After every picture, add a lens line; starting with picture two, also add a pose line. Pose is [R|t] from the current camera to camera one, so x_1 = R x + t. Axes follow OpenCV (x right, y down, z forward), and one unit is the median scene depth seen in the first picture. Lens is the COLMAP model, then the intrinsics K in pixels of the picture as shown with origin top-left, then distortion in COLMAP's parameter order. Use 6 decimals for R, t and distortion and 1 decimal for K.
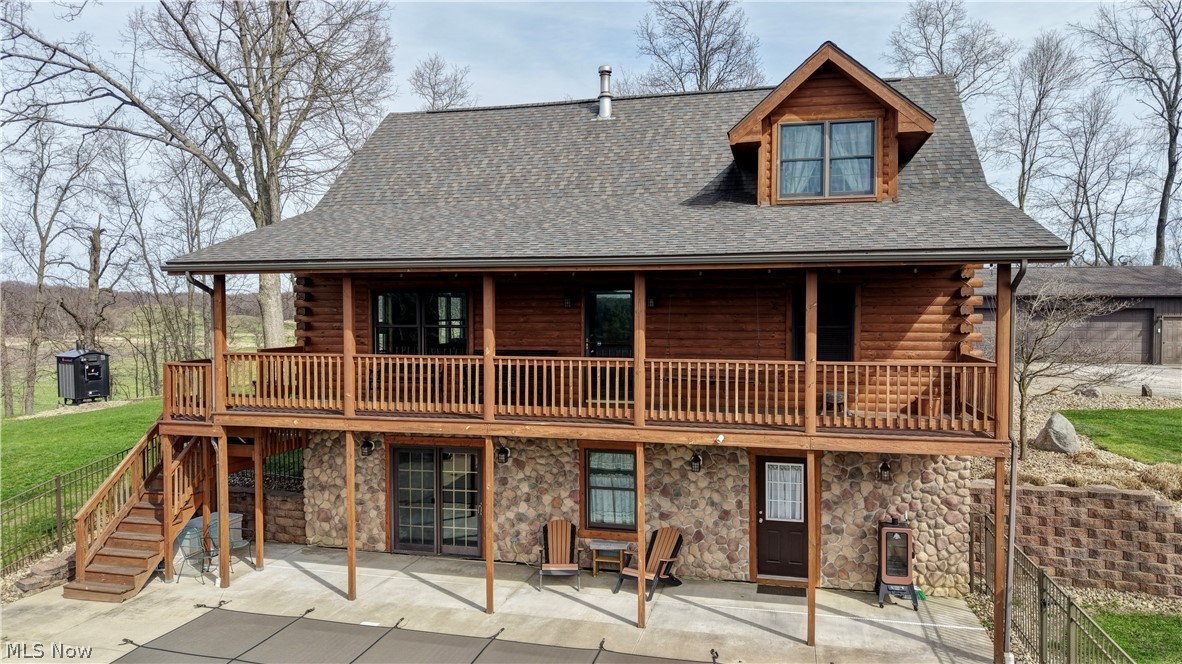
lens RADIAL K [[788.0, 0, 605.9], [0, 788.0, 329.3], [0, 0, 1]] dist [0.016616, -0.020074]
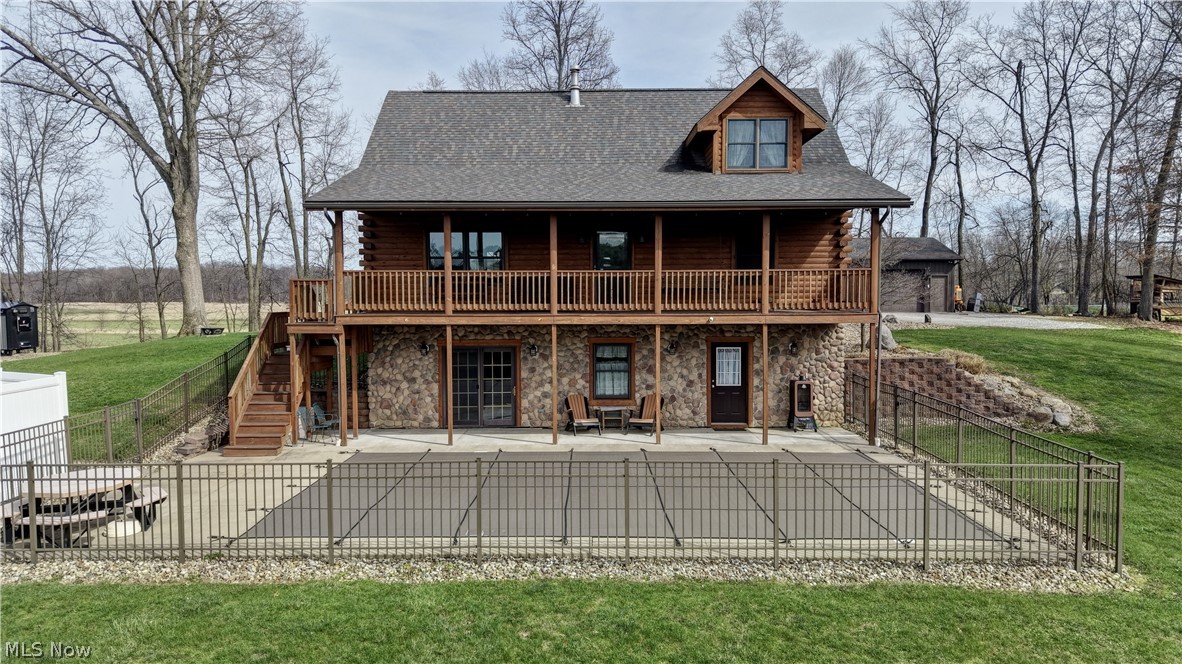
lens RADIAL K [[788.0, 0, 604.0], [0, 788.0, 346.3], [0, 0, 1]] dist [0.016616, -0.020074]
pose [[0.970696, -0.019843, 0.239492, -0.346299], [0.009039, 0.998895, 0.046125, 0.091408], [-0.240143, -0.042608, 0.969802, -0.378653]]
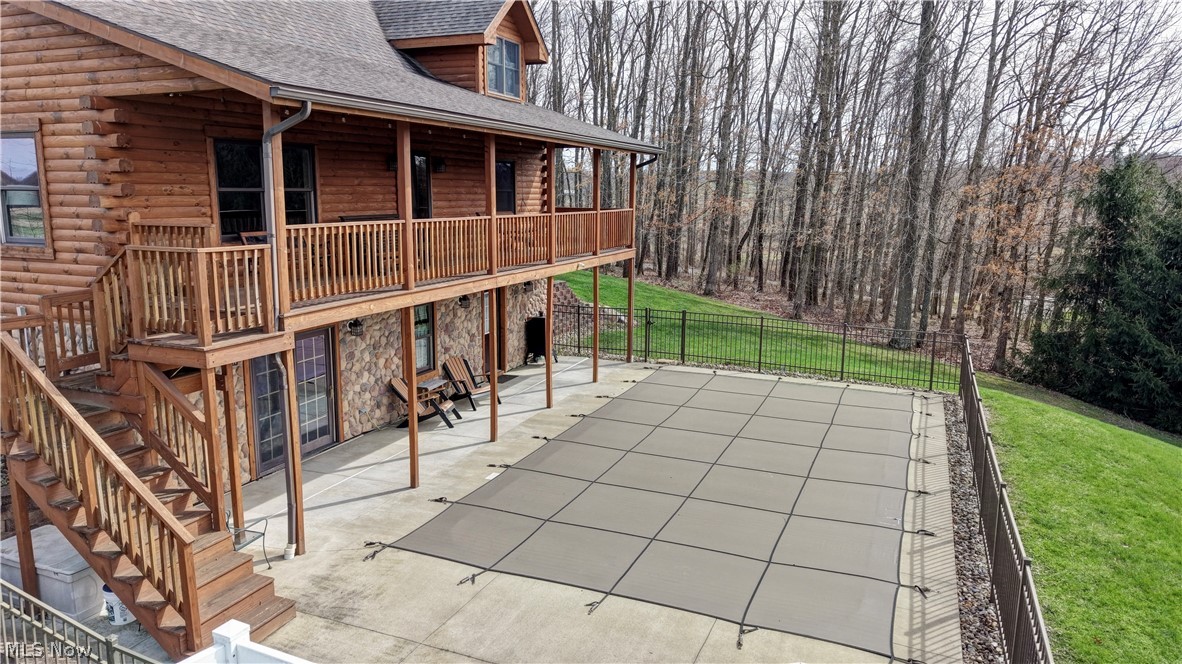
lens RADIAL K [[788.0, 0, 598.6], [0, 788.0, 334.6], [0, 0, 1]] dist [0.016616, -0.020074]
pose [[0.142040, -0.177354, 0.973843, -1.035851], [0.017581, 0.984115, 0.176660, 0.004806], [-0.989705, -0.007971, 0.142901, 0.584126]]
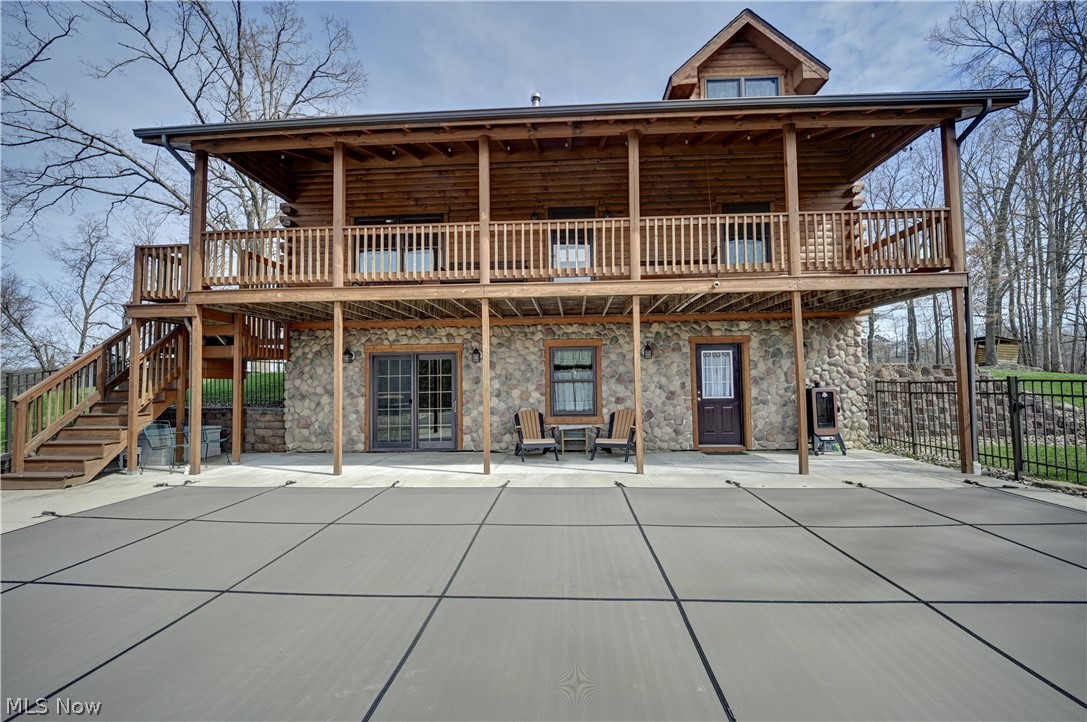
lens RADIAL K [[441.7, 0, 552.9], [0, 441.7, 358.8], [0, 0, 1]] dist [-0.007756, -0.003814]
pose [[0.982539, -0.004357, 0.186005, -0.142498], [0.018269, 0.997154, -0.073144, 0.216322], [-0.185157, 0.075265, 0.979823, 0.360556]]
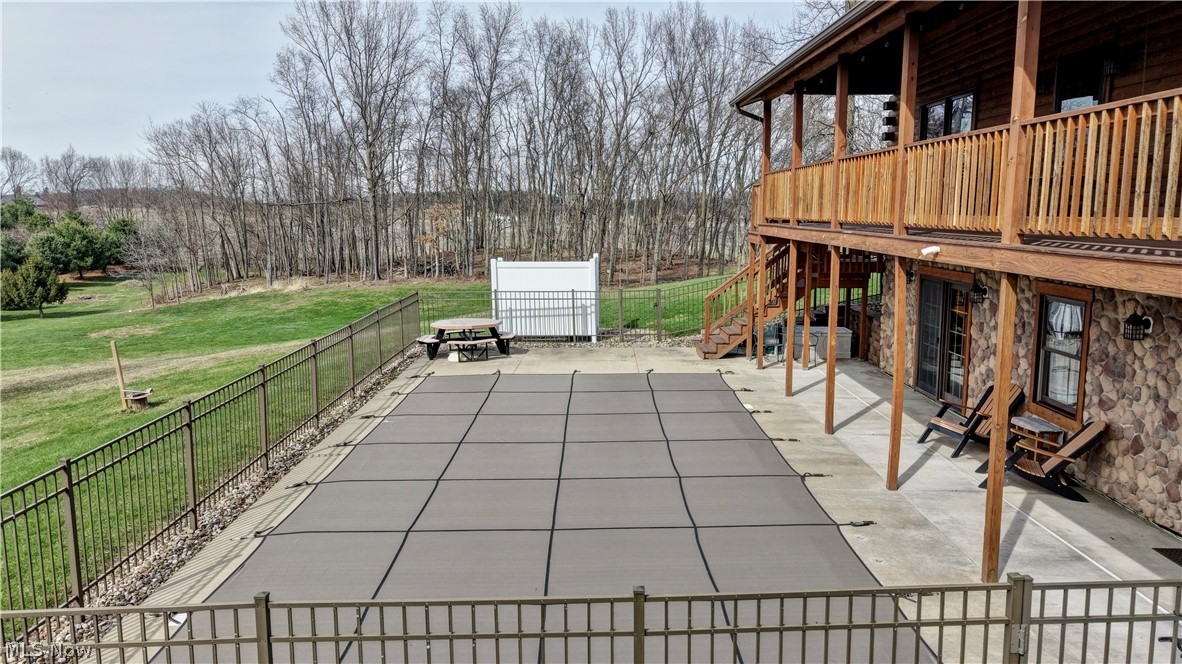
lens RADIAL K [[788.0, 0, 599.3], [0, 788.0, 342.0], [0, 0, 1]] dist [0.016616, -0.020074]
pose [[0.247751, 0.160578, -0.955423, 0.576364], [-0.032253, 0.986989, 0.157520, 0.093650], [0.968287, -0.008210, 0.249707, 0.419690]]
